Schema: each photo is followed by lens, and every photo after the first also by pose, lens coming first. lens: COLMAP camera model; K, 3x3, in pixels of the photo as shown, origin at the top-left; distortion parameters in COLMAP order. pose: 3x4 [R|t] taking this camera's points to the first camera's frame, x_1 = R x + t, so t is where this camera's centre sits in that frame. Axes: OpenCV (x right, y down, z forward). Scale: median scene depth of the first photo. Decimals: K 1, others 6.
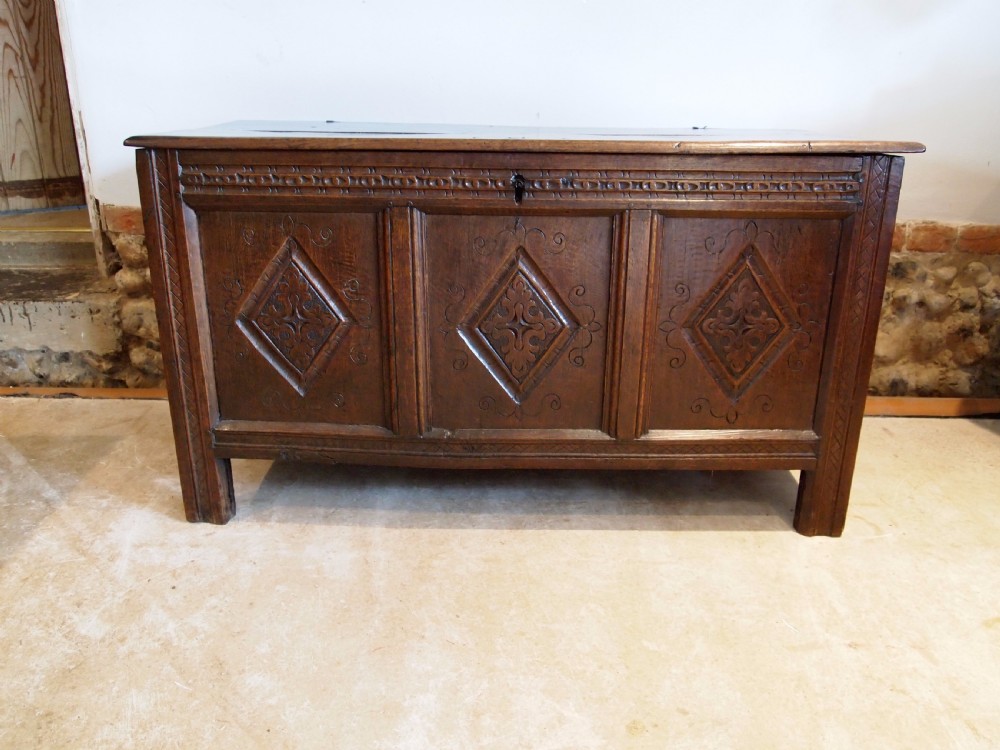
lens RADIAL K [[799.4, 0, 500.0], [0, 799.4, 375.0], [0, 0, 1]] dist [-0.044369, 0.000668]
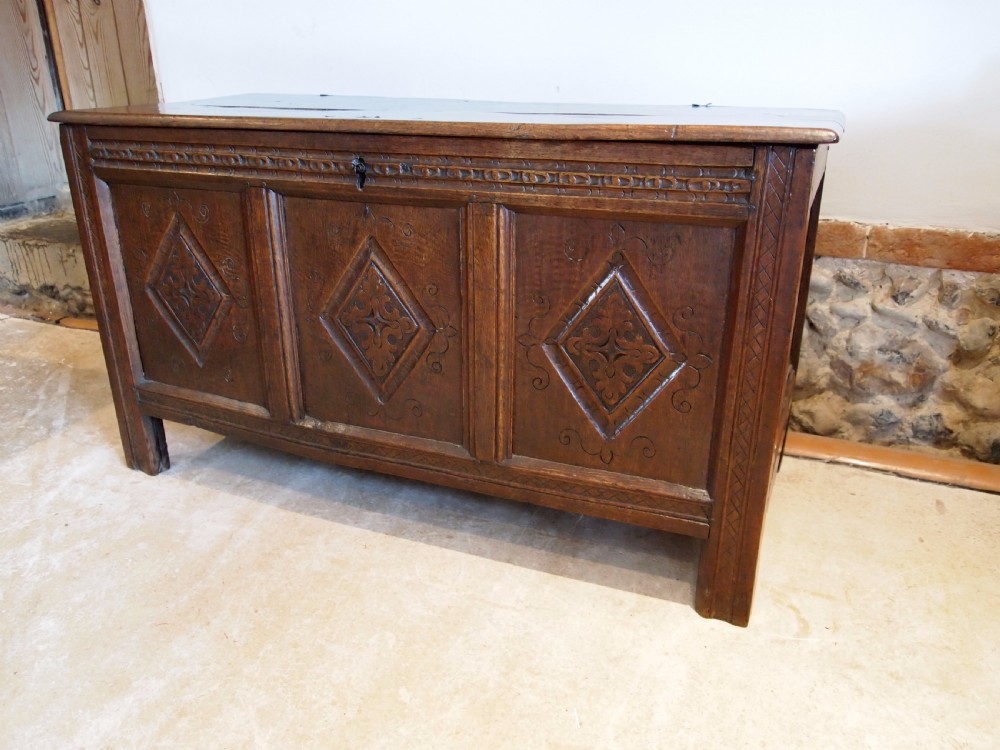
lens RADIAL K [[799.4, 0, 500.0], [0, 799.4, 375.0], [0, 0, 1]] dist [-0.044369, 0.000668]
pose [[0.926427, 0.129881, -0.353360, 0.497465], [-0.116623, 0.991443, 0.058657, -0.071820], [0.357954, -0.013132, 0.933647, 0.189067]]
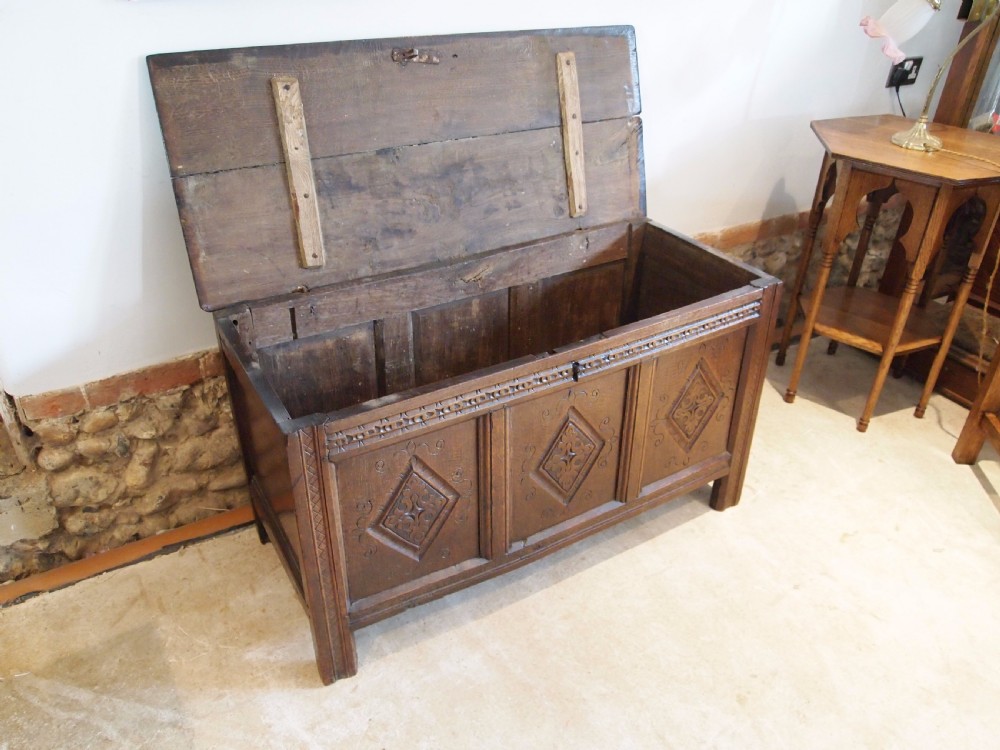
lens RADIAL K [[800.9, 0, 501.0], [0, 800.9, 372.8], [0, 0, 1]] dist [-0.045027, -0.001216]
pose [[0.853592, -0.274263, 0.442901, -0.626440], [0.175930, 0.952008, 0.250458, -0.551056], [-0.490336, -0.135869, 0.860877, -0.065640]]
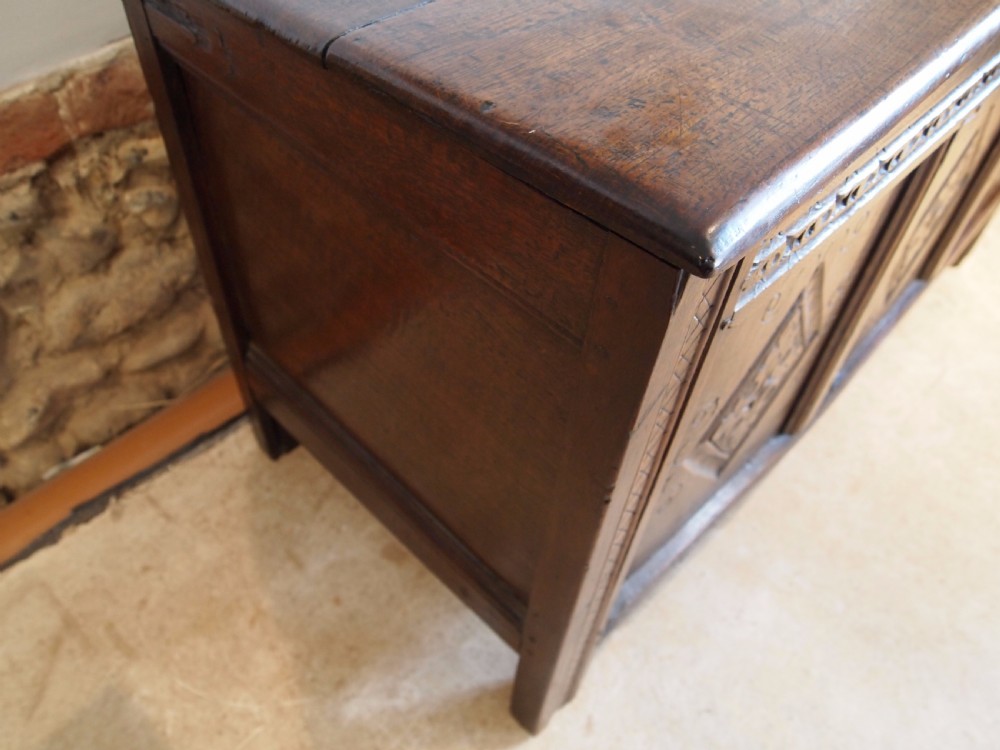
lens RADIAL K [[799.4, 0, 500.0], [0, 799.4, 375.0], [0, 0, 1]] dist [-0.044369, 0.000668]
pose [[0.689066, -0.533632, 0.490331, -0.617117], [0.210356, 0.794750, 0.569318, -0.402062], [-0.693497, -0.289153, 0.659888, 0.792481]]
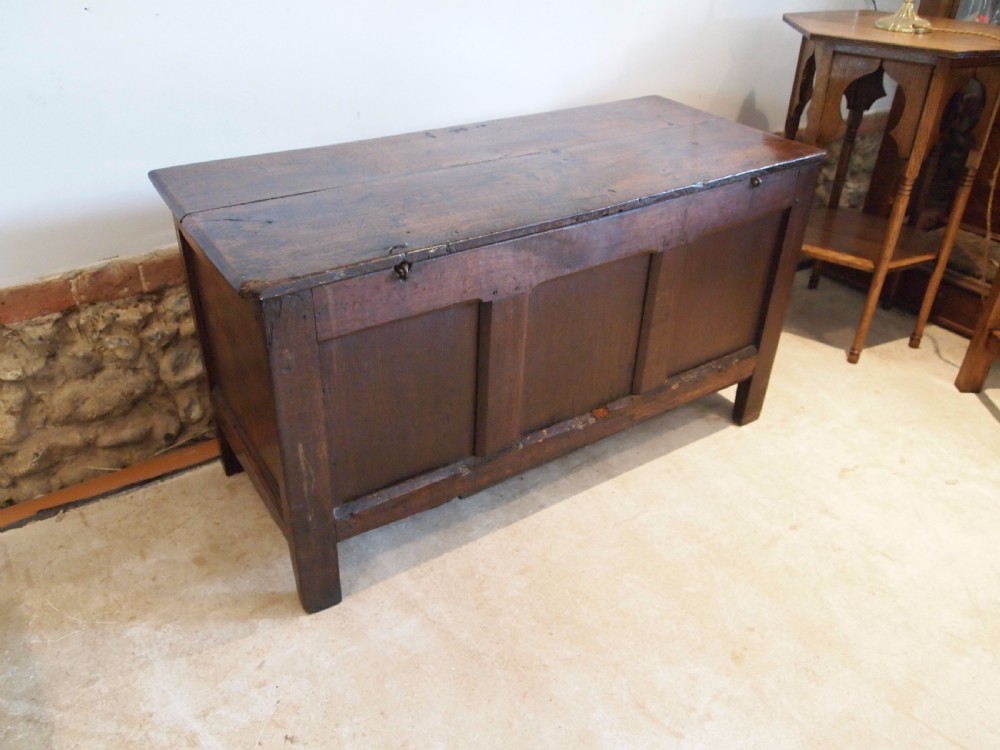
lens RADIAL K [[799.4, 0, 500.0], [0, 799.4, 375.0], [0, 0, 1]] dist [-0.044369, 0.000668]
pose [[0.826915, -0.300940, 0.475023, -0.517628], [0.200401, 0.946992, 0.251090, -0.338285], [-0.525406, -0.112435, 0.843390, 0.096789]]
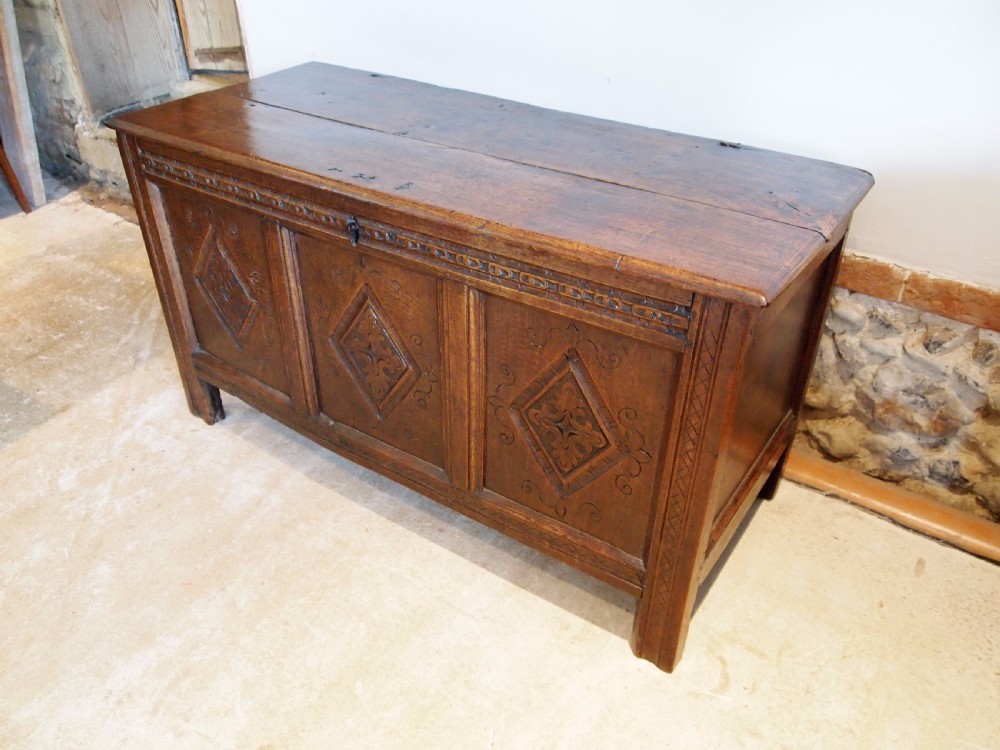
lens RADIAL K [[799.4, 0, 500.0], [0, 799.4, 375.0], [0, 0, 1]] dist [-0.044369, 0.000668]
pose [[0.832611, 0.305452, -0.462016, 0.640002], [-0.184843, 0.939596, 0.288083, -0.361761], [0.522104, -0.154461, 0.838779, 0.234415]]
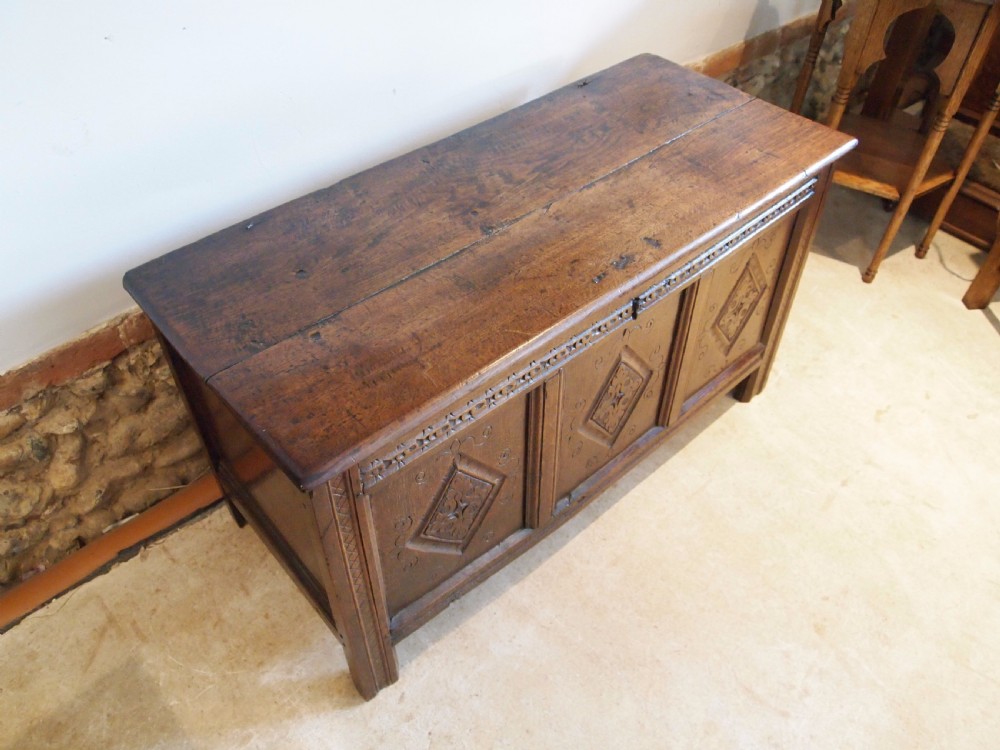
lens RADIAL K [[800.9, 0, 501.0], [0, 800.9, 372.8], [0, 0, 1]] dist [-0.045027, -0.001216]
pose [[0.742115, -0.482598, 0.465149, -0.593122], [0.228783, 0.834674, 0.500977, -0.684443], [-0.630019, -0.265364, 0.729834, 0.313904]]
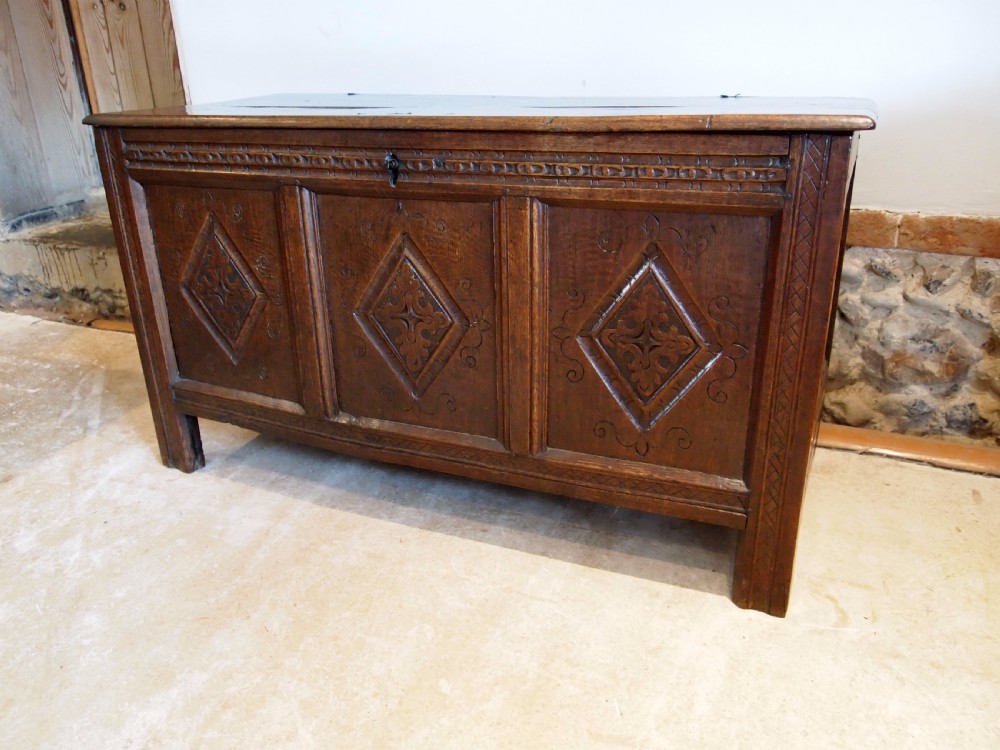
lens RADIAL K [[799.4, 0, 500.0], [0, 799.4, 375.0], [0, 0, 1]] dist [-0.044369, 0.000668]
pose [[0.919097, 0.118899, -0.375663, 0.484297], [-0.102576, 0.992713, 0.063235, -0.064553], [0.380445, -0.019585, 0.924596, 0.179120]]
